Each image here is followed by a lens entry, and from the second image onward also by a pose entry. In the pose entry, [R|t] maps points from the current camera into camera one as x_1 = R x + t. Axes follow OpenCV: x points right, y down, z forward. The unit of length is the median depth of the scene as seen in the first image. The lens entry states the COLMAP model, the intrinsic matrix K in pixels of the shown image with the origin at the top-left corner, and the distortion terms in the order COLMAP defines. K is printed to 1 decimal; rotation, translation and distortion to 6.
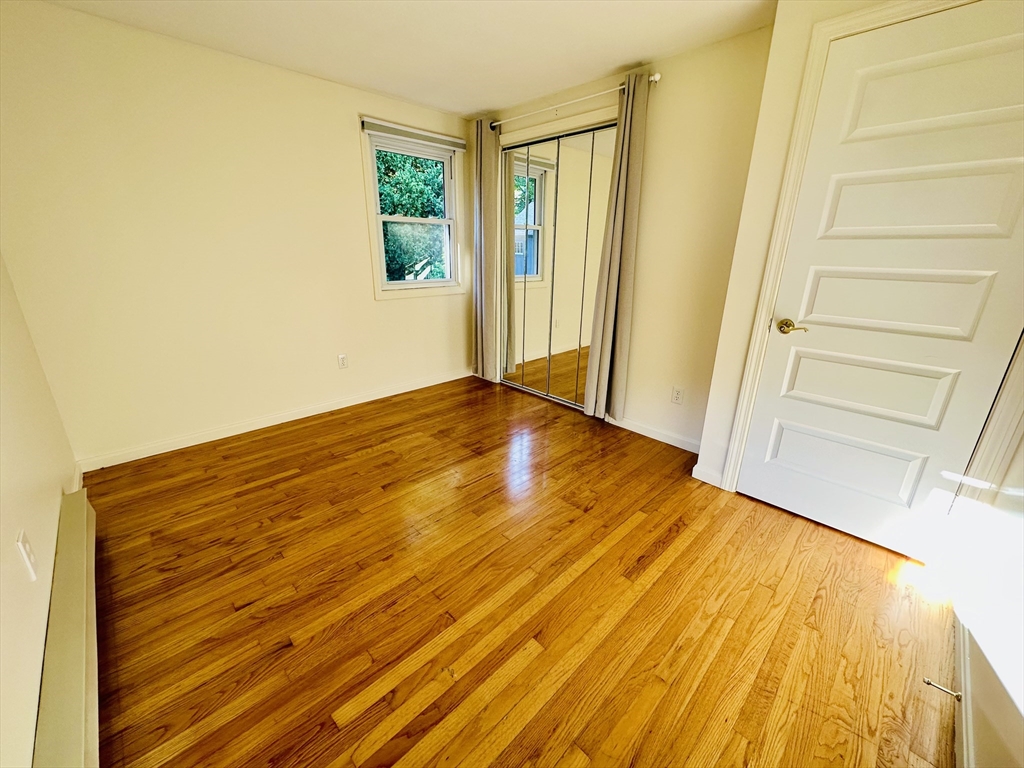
lens RADIAL K [[408.6, 0, 512.8], [0, 408.6, 382.9], [0, 0, 1]] dist [0.000912, -0.000168]
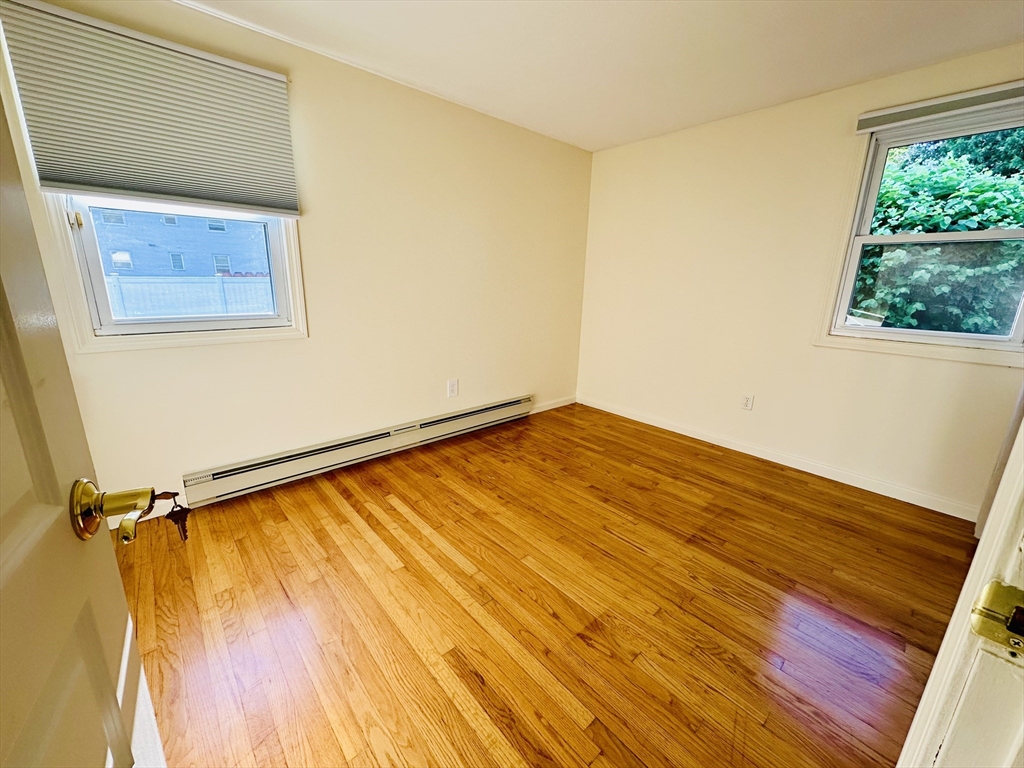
lens RADIAL K [[408.6, 0, 512.7], [0, 408.6, 384.9], [0, 0, 1]] dist [0.000912, -0.000168]
pose [[-0.047397, 0.234314, -0.971005, 0.701864], [-0.337197, 0.911280, 0.236361, -0.183770], [0.940240, 0.338622, 0.035818, 0.672547]]
